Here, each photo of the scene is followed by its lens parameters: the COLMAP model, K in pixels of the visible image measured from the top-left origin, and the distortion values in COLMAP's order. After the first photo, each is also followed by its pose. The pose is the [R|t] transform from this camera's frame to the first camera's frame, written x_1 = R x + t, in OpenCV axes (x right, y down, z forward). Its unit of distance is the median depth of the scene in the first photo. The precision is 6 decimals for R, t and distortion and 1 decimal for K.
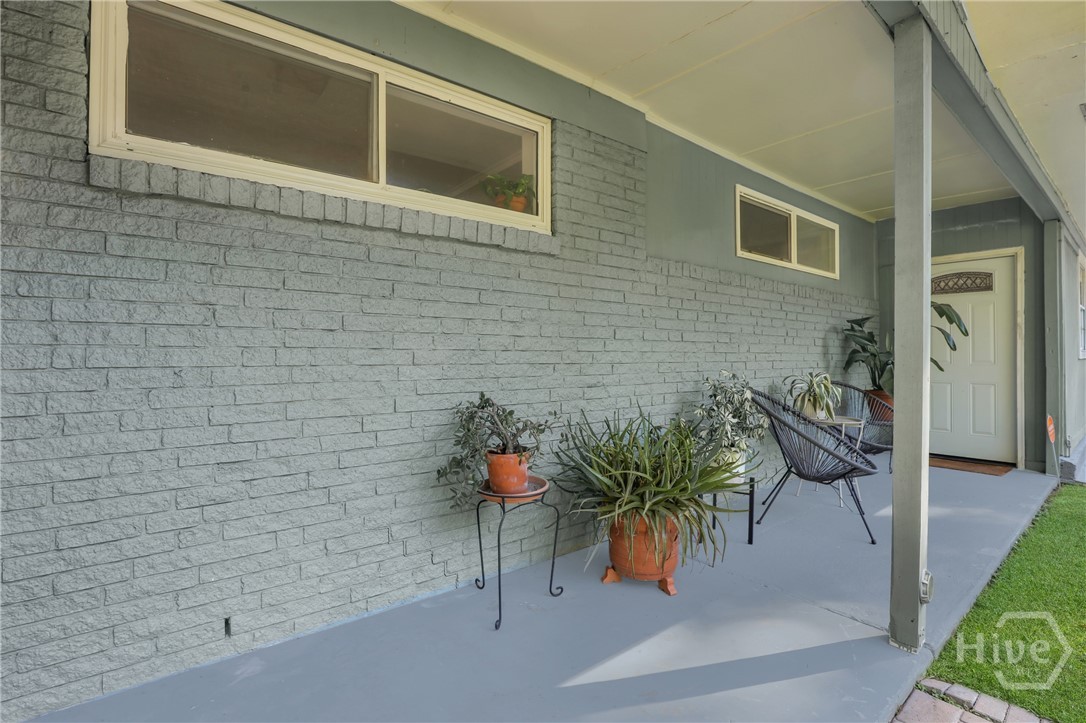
lens RADIAL K [[500.0, 0, 573.2], [0, 500.0, 361.1], [0, 0, 1]] dist [-0.028221, -0.000010]
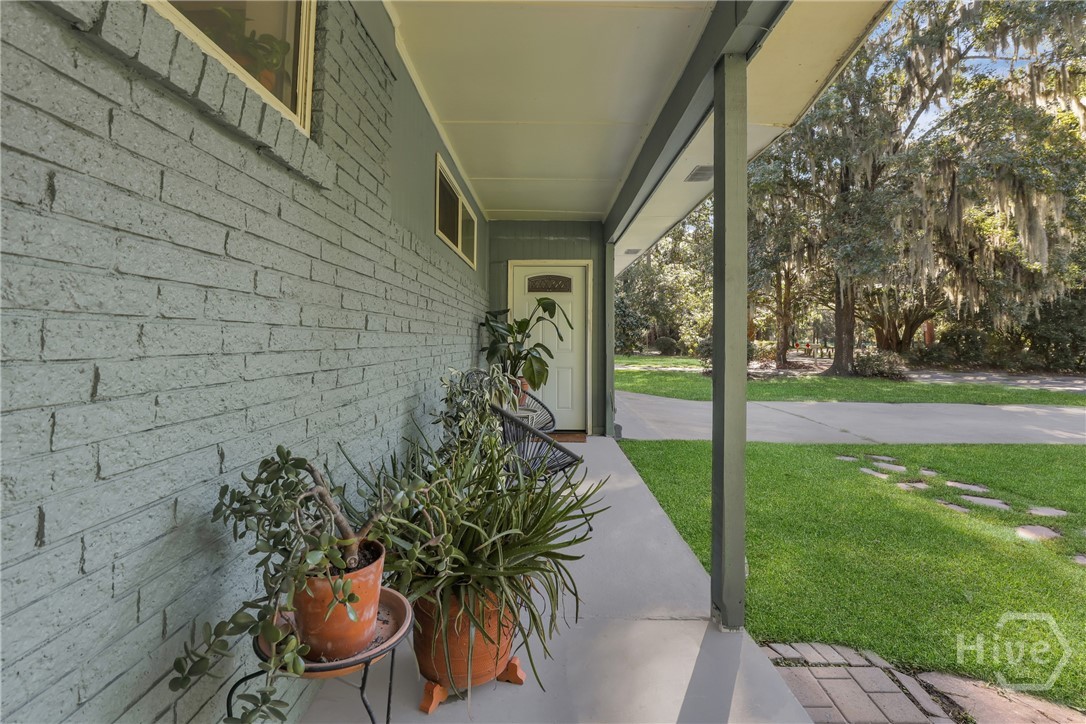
lens RADIAL K [[507.7, 0, 541.4], [0, 507.7, 320.8], [0, 0, 1]] dist [-0.026094, 0.000081]
pose [[0.653112, 0.030849, 0.756632, -0.343021], [0.004336, 0.999001, -0.044473, -0.030459], [-0.757249, 0.032327, 0.652326, 0.452486]]
